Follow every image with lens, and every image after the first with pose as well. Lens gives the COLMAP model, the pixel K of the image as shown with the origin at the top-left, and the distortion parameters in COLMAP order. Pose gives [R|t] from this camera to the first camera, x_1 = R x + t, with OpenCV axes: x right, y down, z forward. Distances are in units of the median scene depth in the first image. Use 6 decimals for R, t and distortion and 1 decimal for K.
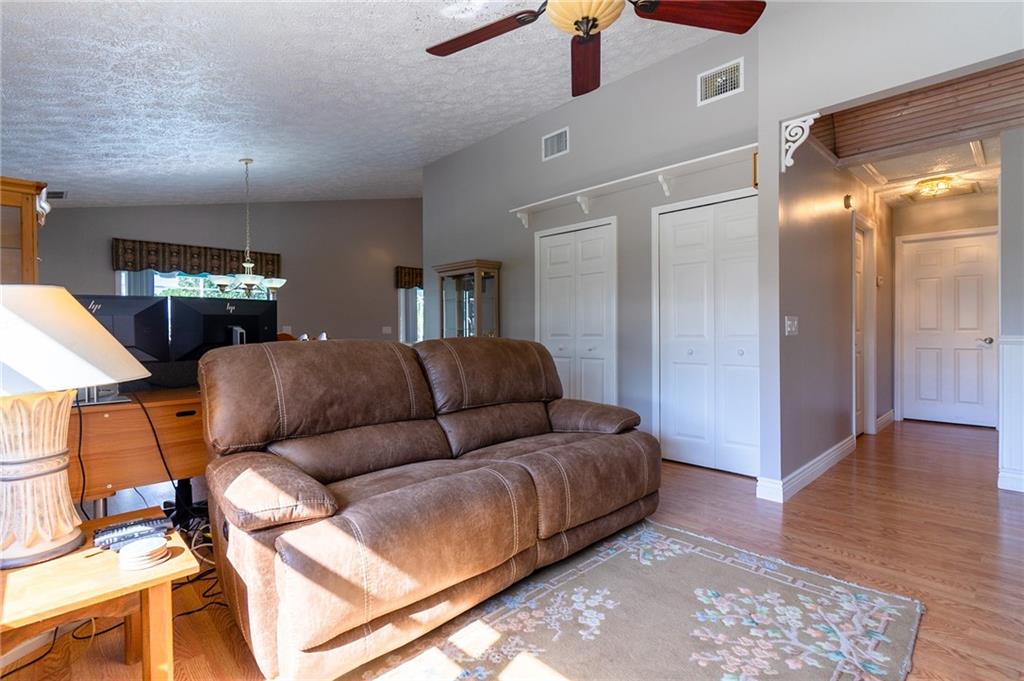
lens RADIAL K [[486.4, 0, 512.0], [0, 486.4, 340.5], [0, 0, 1]] dist [0.000470, 0.000186]
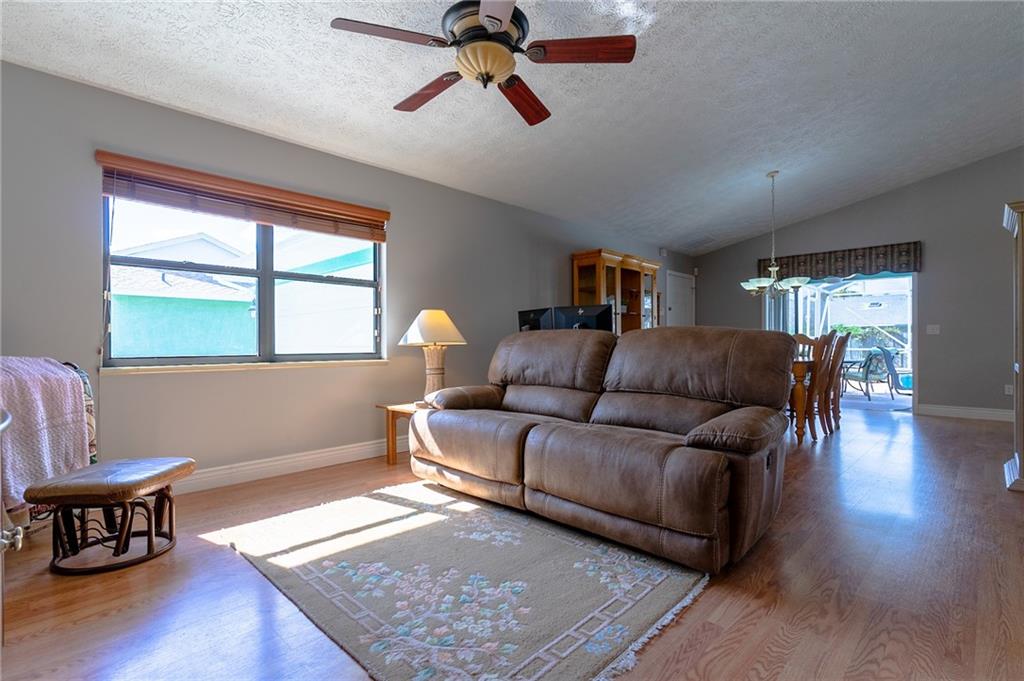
lens RADIAL K [[486.4, 0, 512.0], [0, 486.4, 340.5], [0, 0, 1]] dist [0.000470, 0.000186]
pose [[0.026744, 0.001492, -0.999641, 1.368365], [-0.017324, 0.999849, 0.001029, 0.039749], [0.999492, 0.017291, 0.026766, 0.972170]]
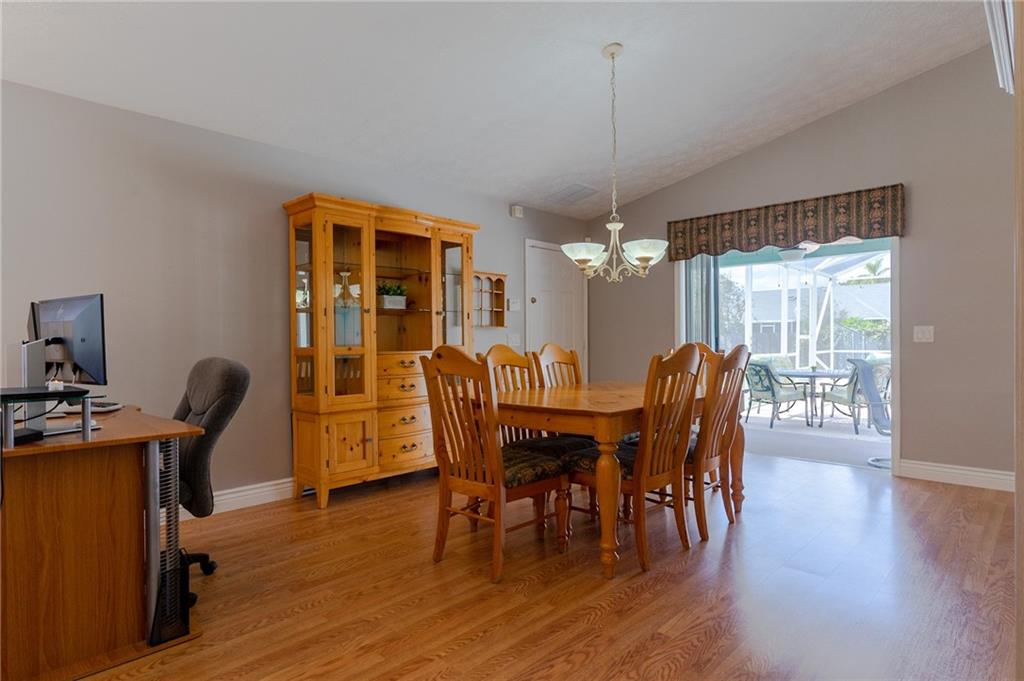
lens RADIAL K [[559.1, 0, 512.0], [0, 559.1, 340.5], [0, 0, 1]] dist [-0.002061, -0.000648]
pose [[0.035088, 0.009937, -0.999335, 0.342345], [-0.012218, 0.999880, 0.009514, -0.053535], [0.999310, 0.011876, 0.035205, 2.161336]]
